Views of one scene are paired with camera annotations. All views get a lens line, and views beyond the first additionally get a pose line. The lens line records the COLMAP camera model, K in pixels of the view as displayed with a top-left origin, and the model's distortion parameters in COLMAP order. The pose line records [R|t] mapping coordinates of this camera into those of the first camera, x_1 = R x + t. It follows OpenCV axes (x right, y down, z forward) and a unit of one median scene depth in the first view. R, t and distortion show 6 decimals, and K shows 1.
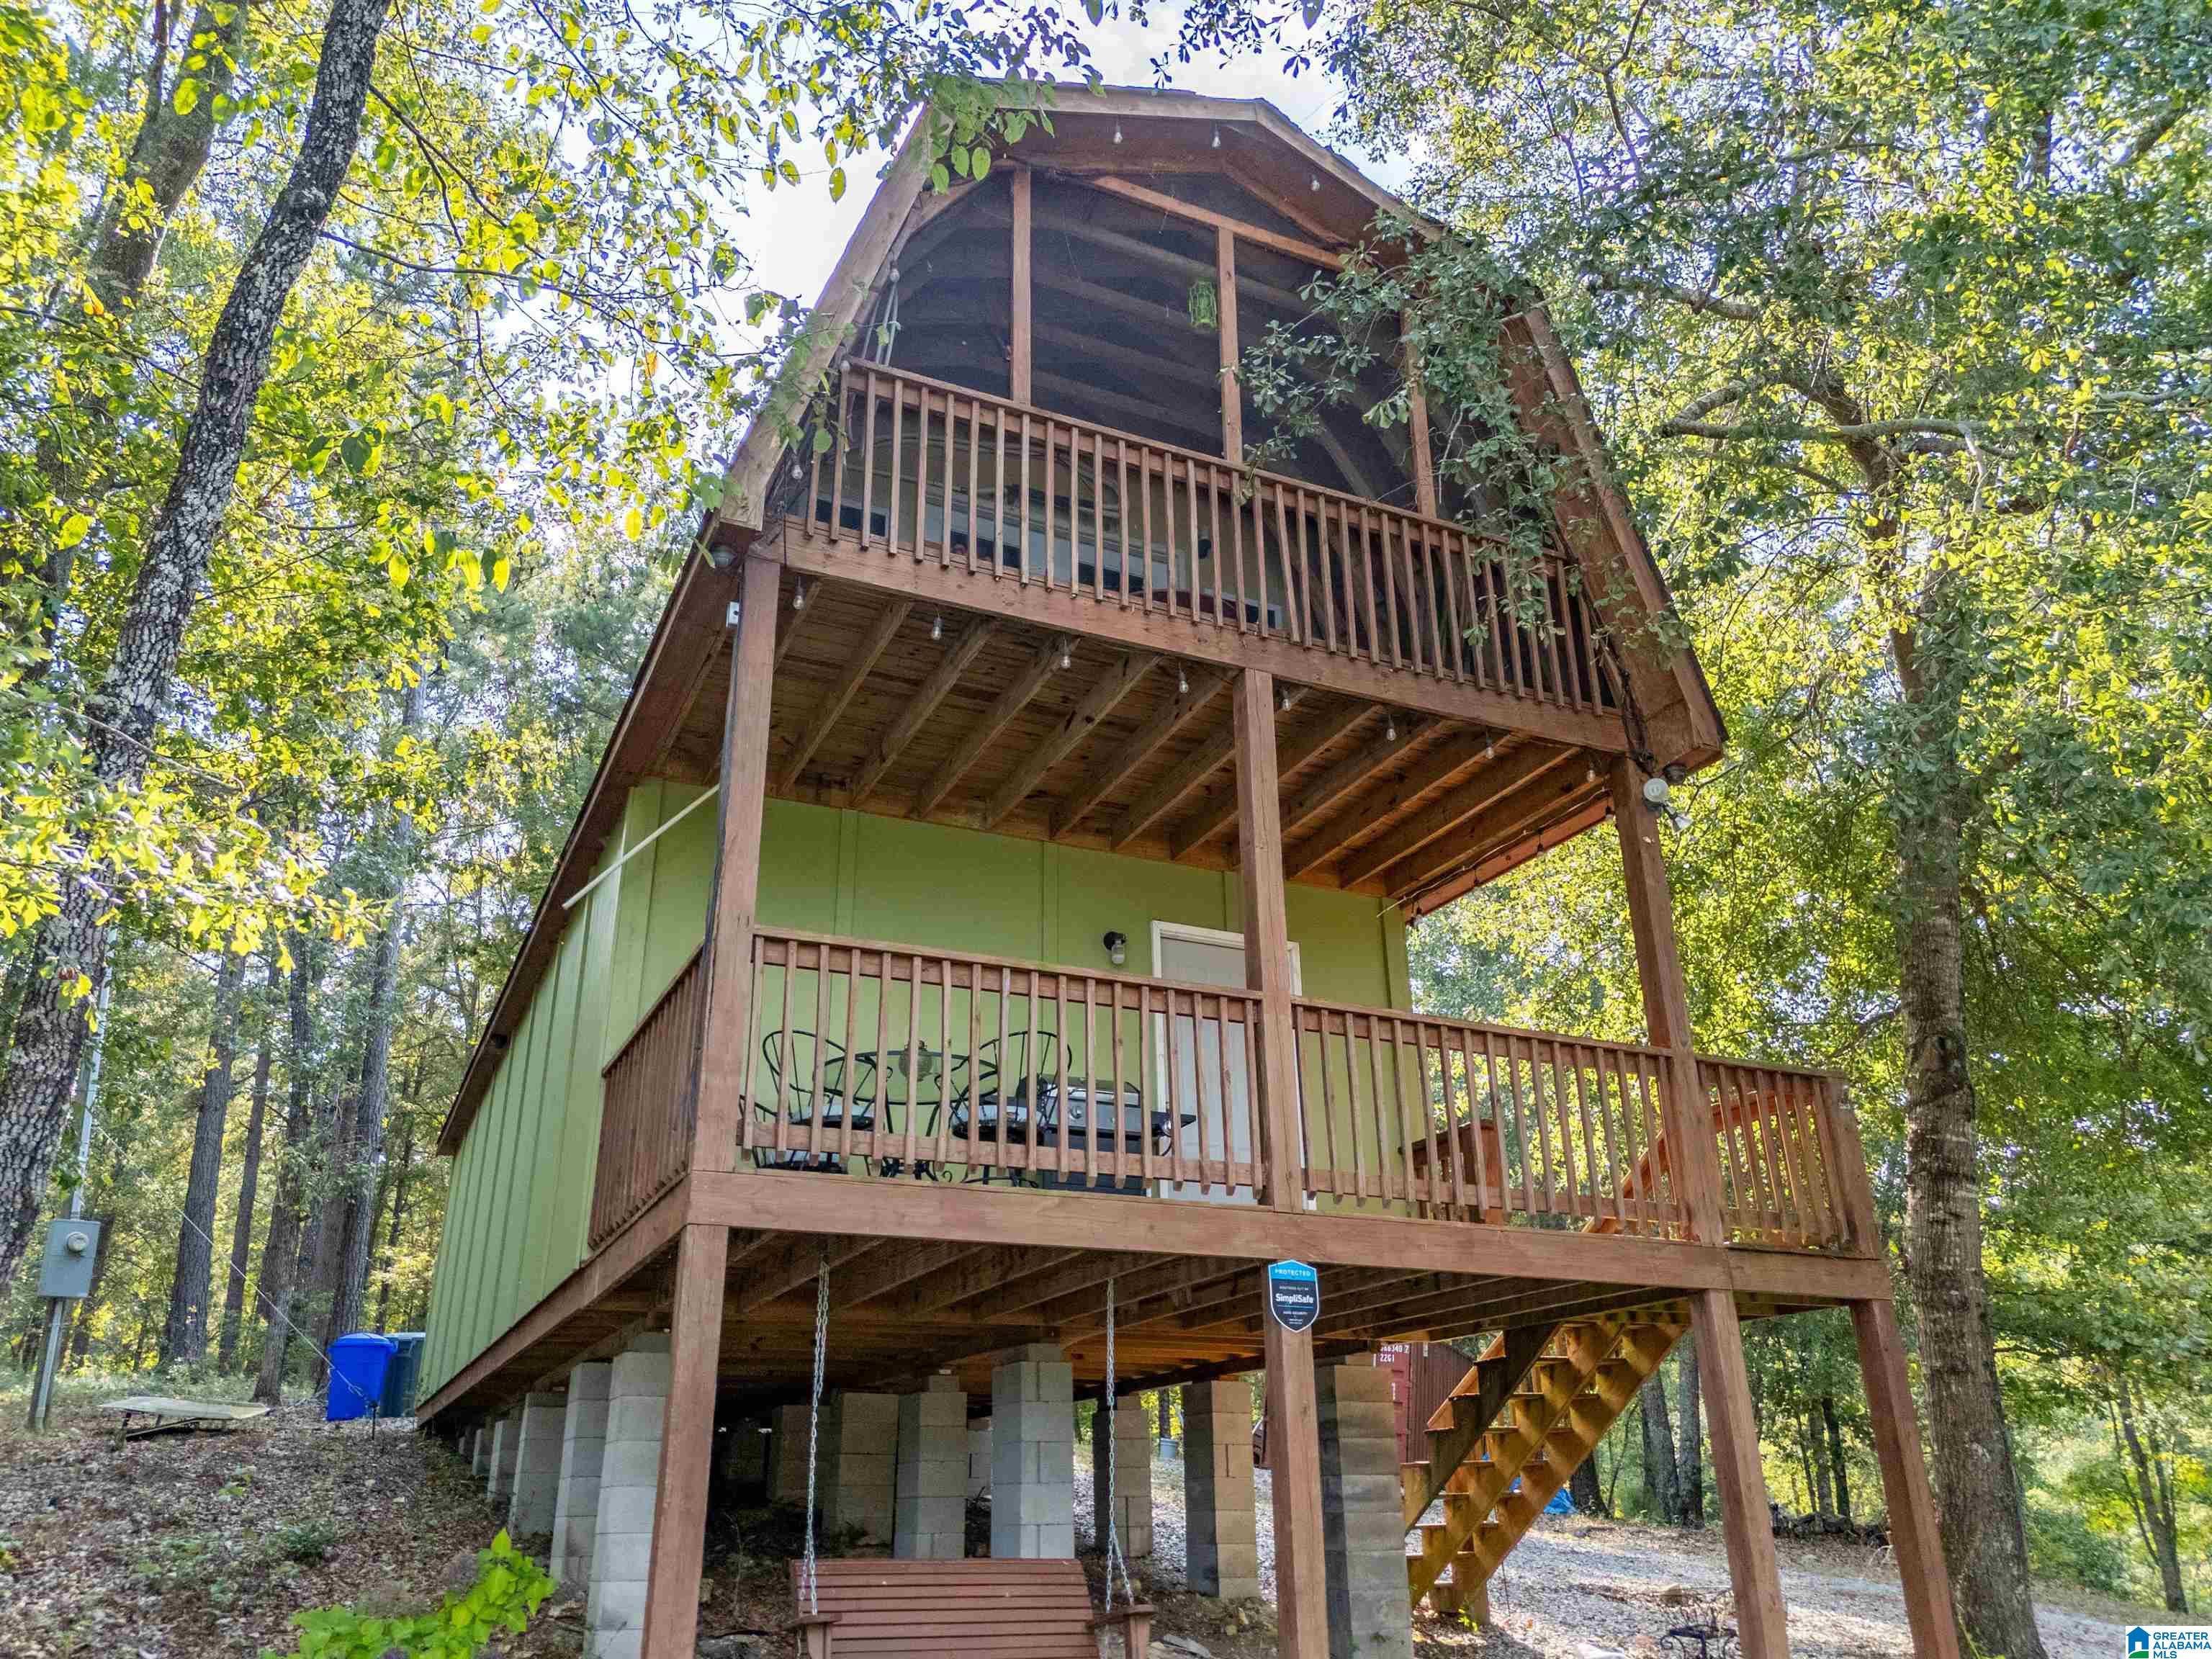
lens RADIAL K [[1675.1, 0, 1111.7], [0, 1675.1, 826.8], [0, 0, 1]] dist [0.016581, 0.001992]
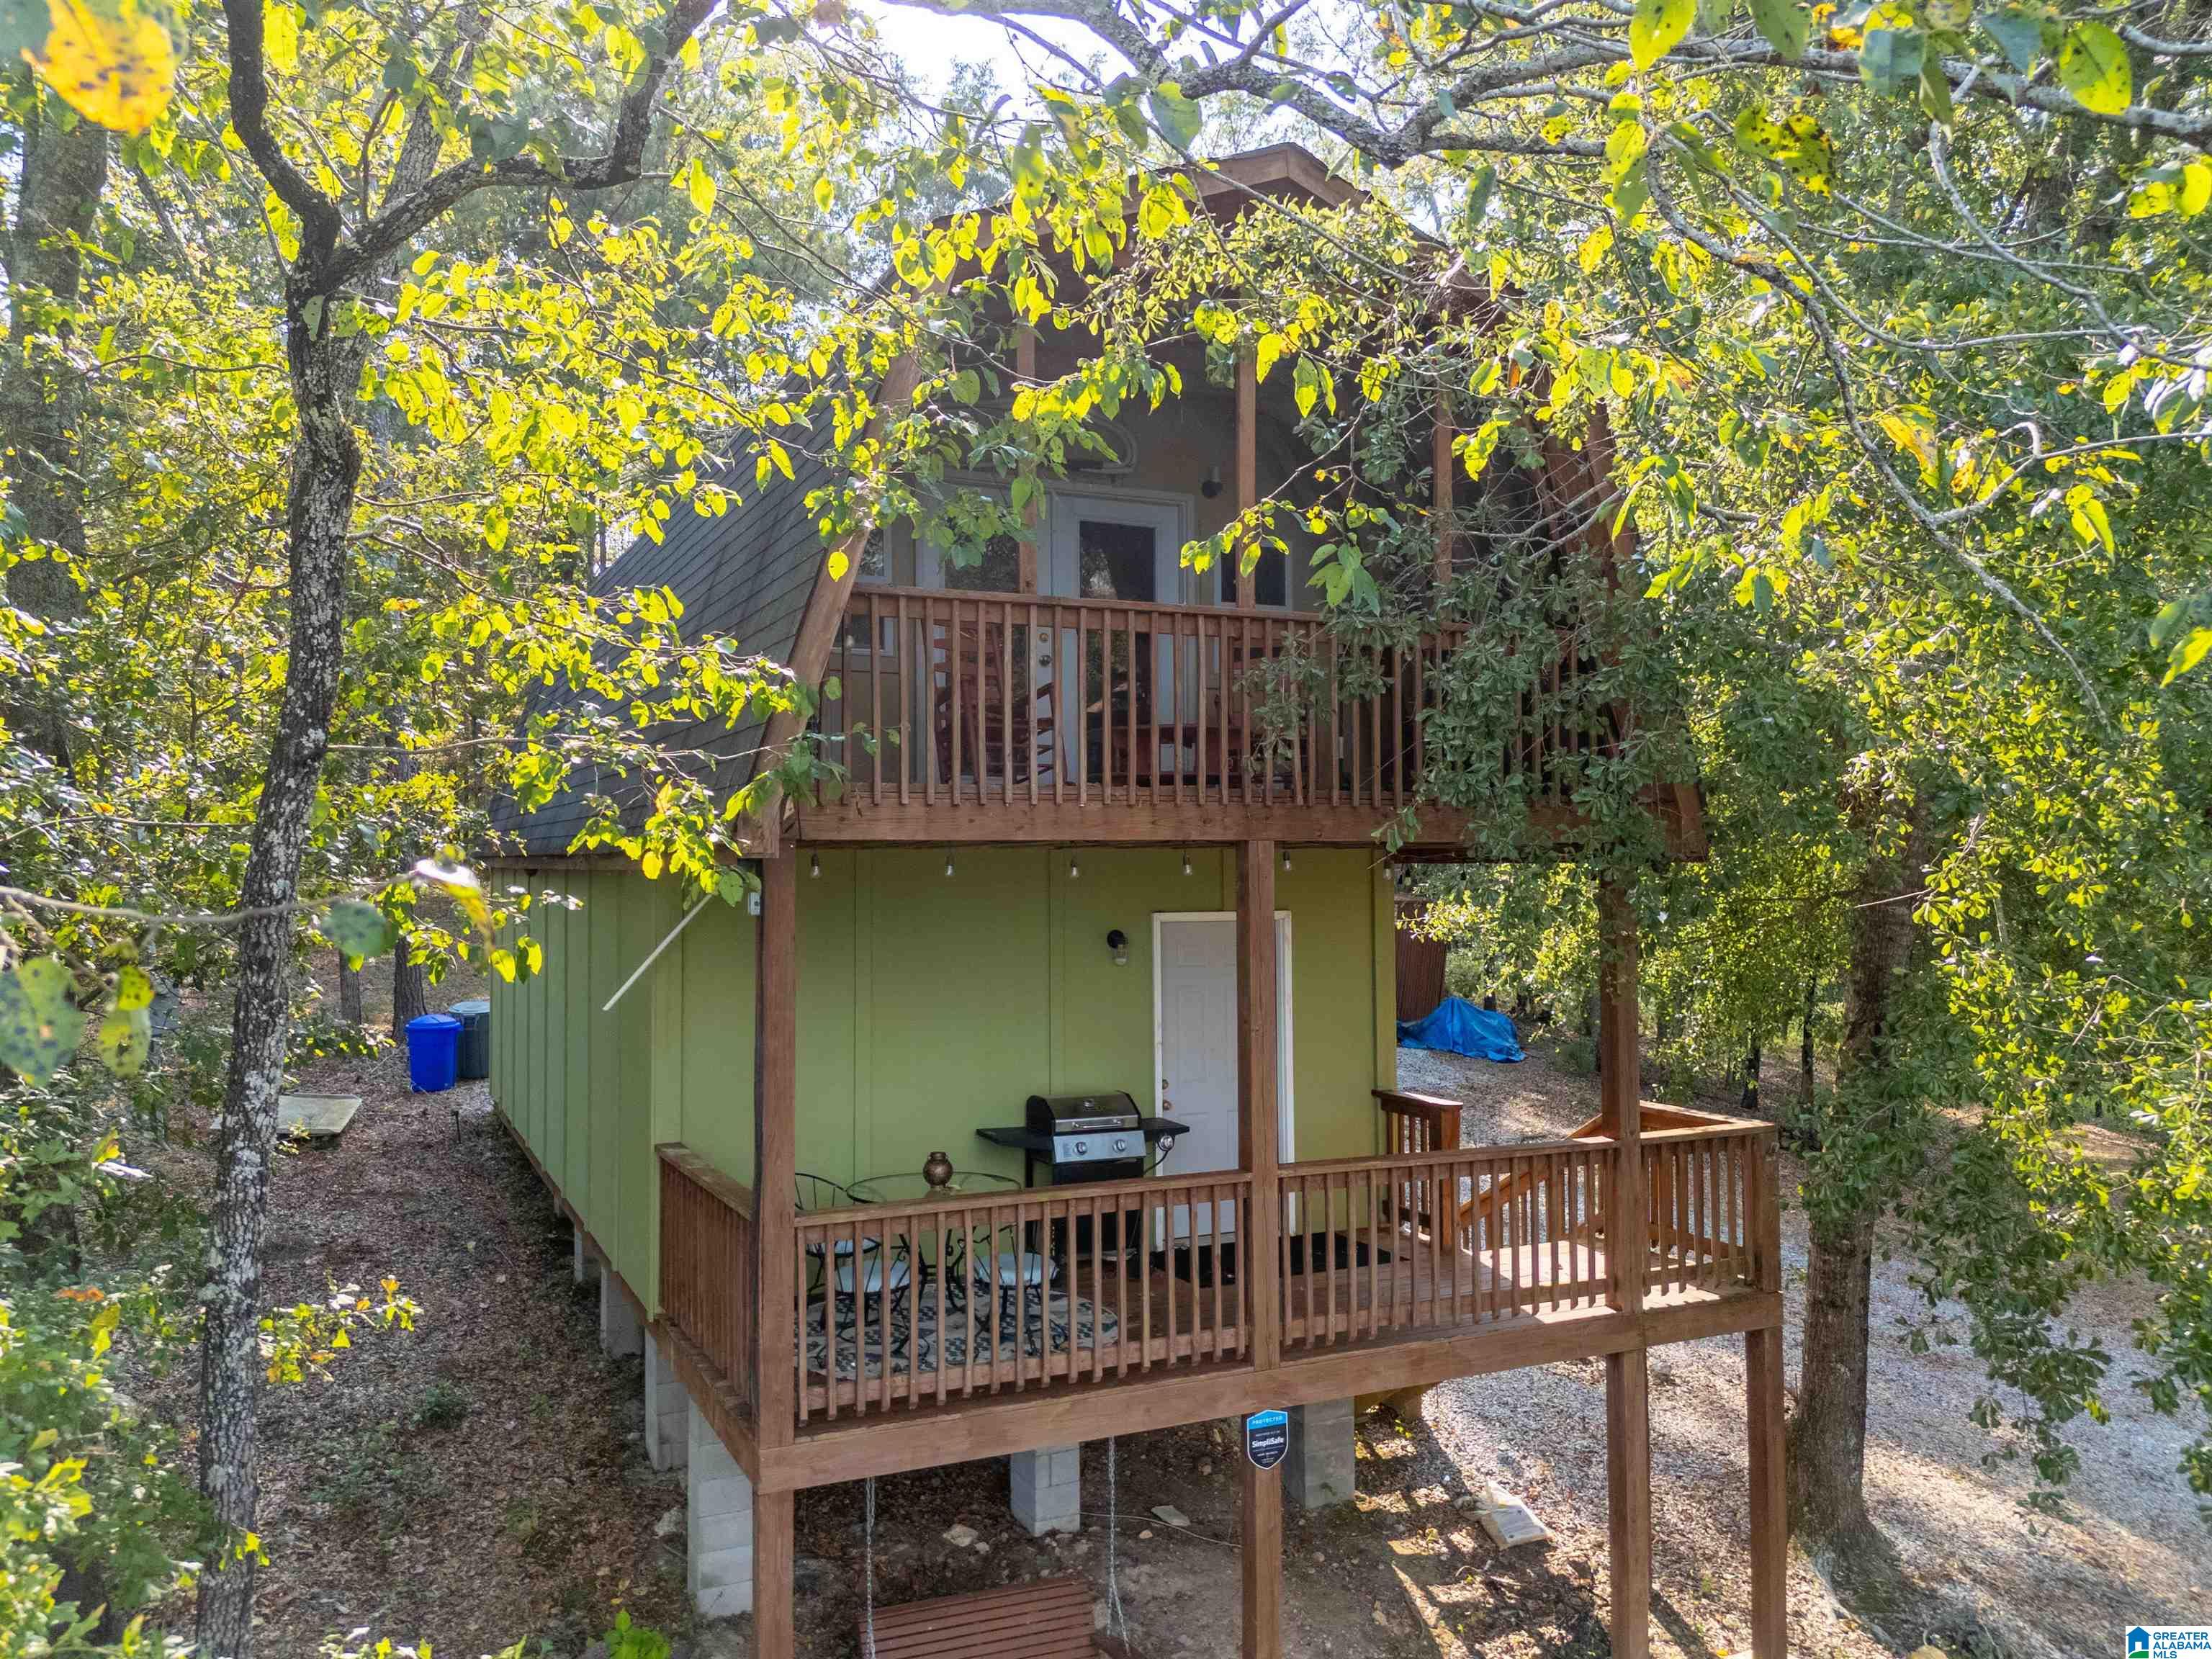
lens RADIAL K [[1675.1, 0, 1096.6], [0, 1675.1, 827.8], [0, 0, 1]] dist [0.016581, 0.001992]
pose [[0.999941, 0.007859, -0.007497, -0.007580], [-0.004543, 0.929575, 0.368604, -0.679457], [0.009866, -0.368548, 0.929556, 0.072446]]
